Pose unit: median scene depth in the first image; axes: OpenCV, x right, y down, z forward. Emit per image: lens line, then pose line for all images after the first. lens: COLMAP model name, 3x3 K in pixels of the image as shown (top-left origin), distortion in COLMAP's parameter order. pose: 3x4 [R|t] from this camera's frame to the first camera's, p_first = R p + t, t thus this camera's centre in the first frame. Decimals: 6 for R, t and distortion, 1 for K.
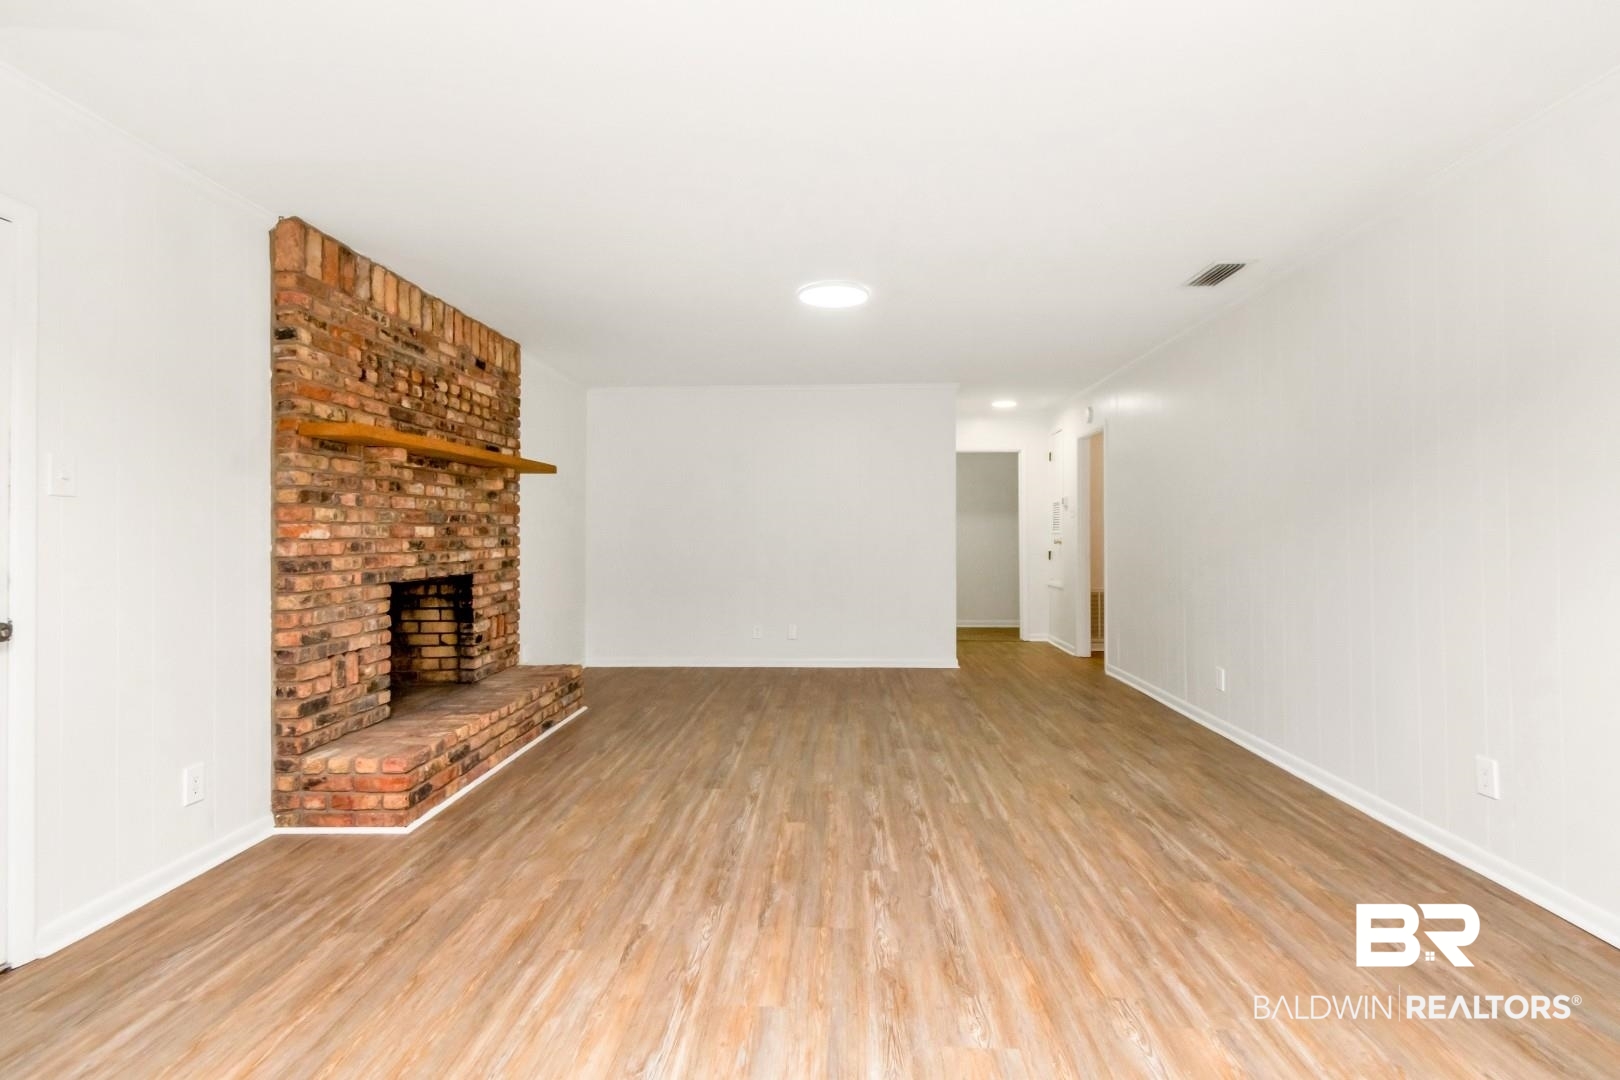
lens RADIAL K [[775.5, 0, 817.8], [0, 775.5, 532.1], [0, 0, 1]] dist [0.003940, -0.001334]
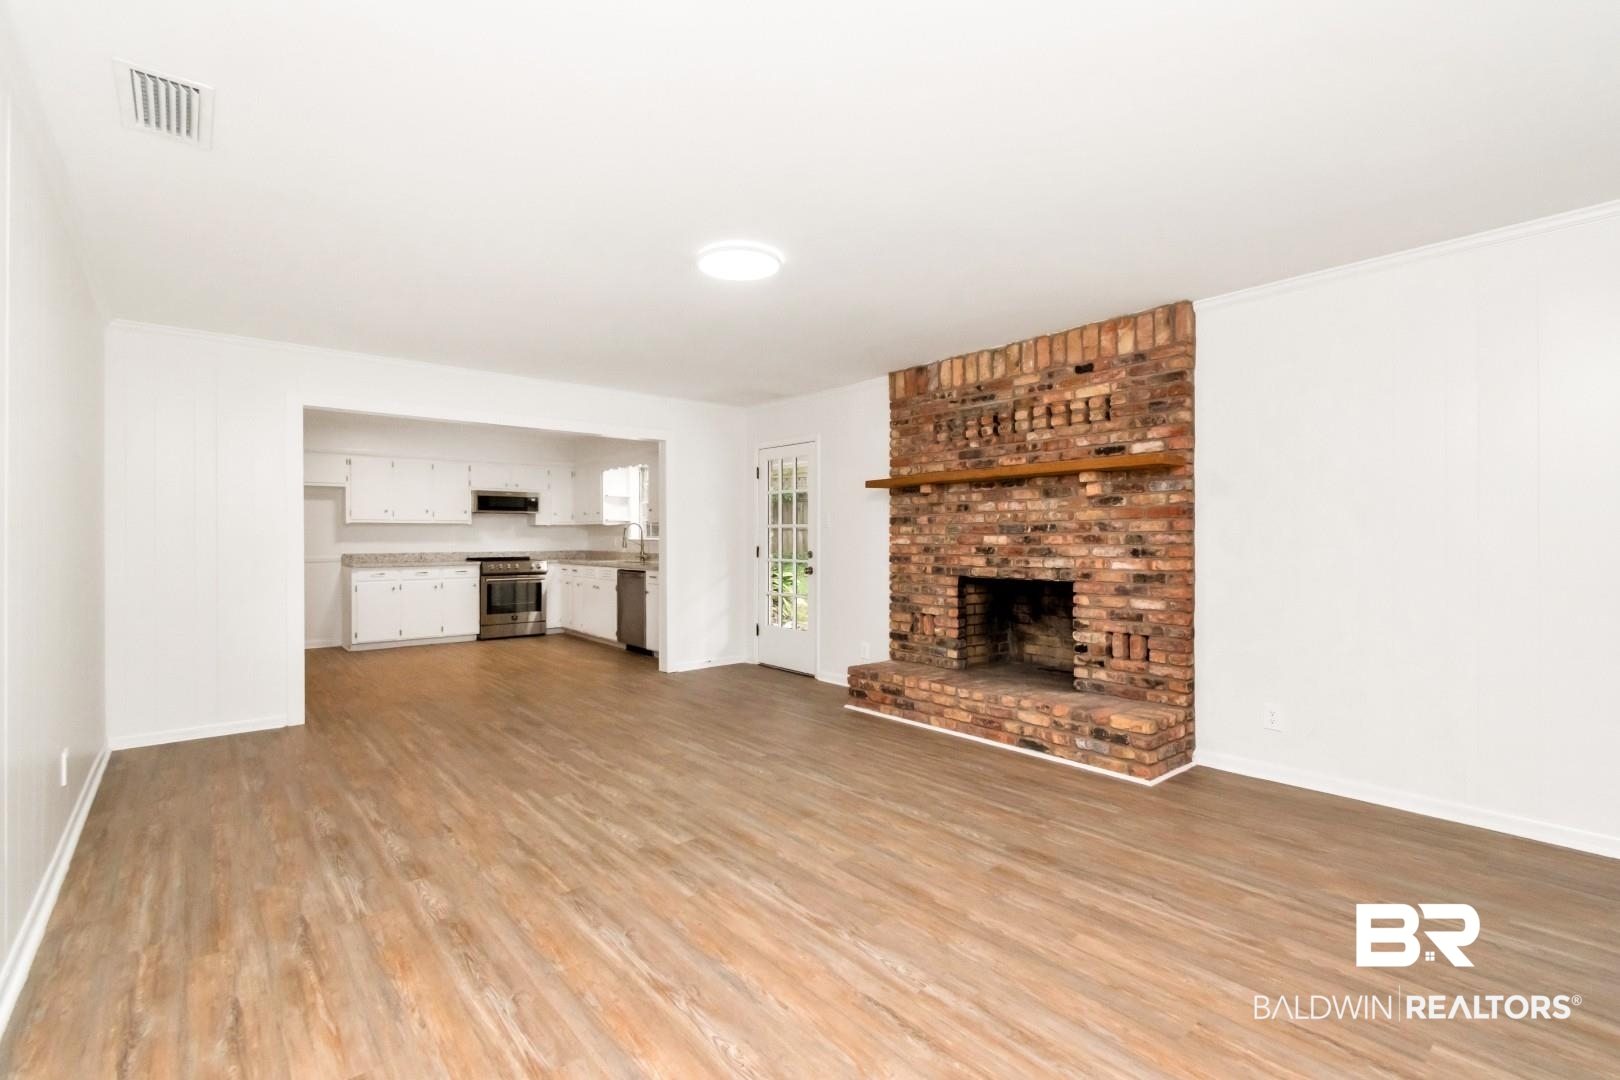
lens RADIAL K [[720.9, 0, 794.8], [0, 720.9, 542.2], [0, 0, 1]] dist [-0.000572, -0.000155]
pose [[-0.748439, 0.007984, -0.663156, 0.586193], [0.004318, 0.999965, 0.007166, -0.007565], [0.663190, 0.002500, -0.748447, 1.911555]]
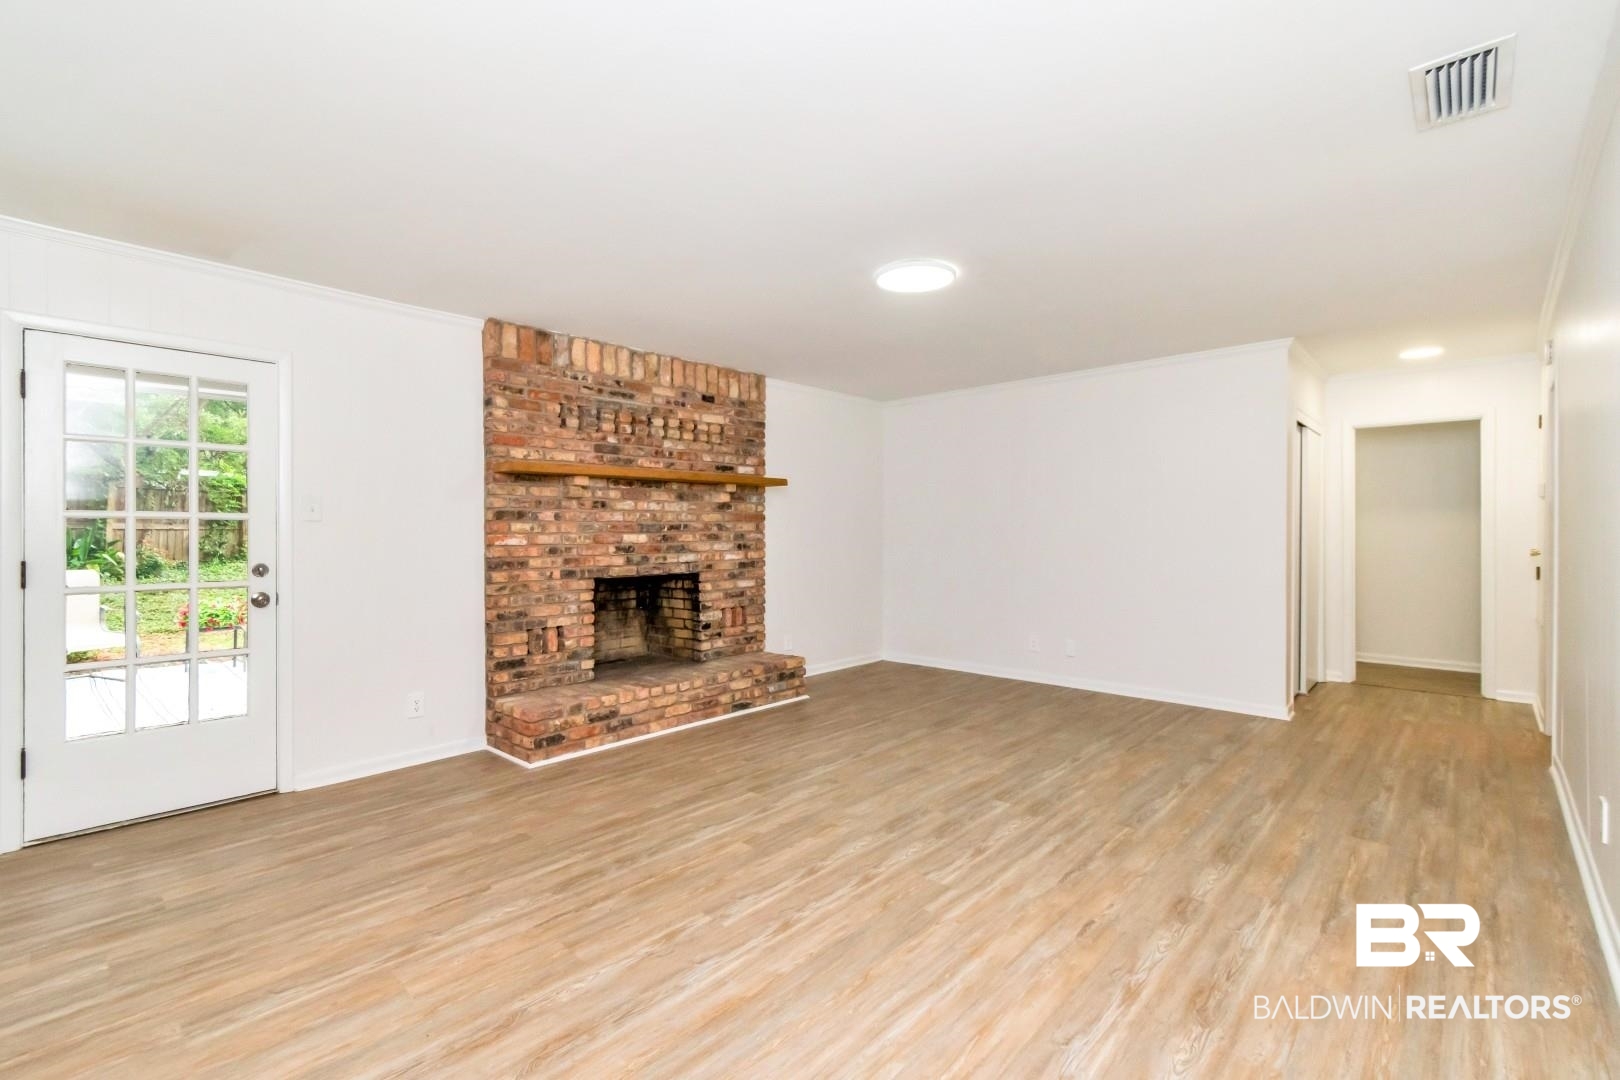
lens RADIAL K [[720.9, 0, 812.7], [0, 720.9, 538.2], [0, 0, 1]] dist [-0.000572, -0.000155]
pose [[0.755210, 0.006702, -0.655449, 0.563022], [0.001884, 0.999921, 0.012396, -0.017317], [0.655480, -0.010596, 0.755138, 0.344360]]
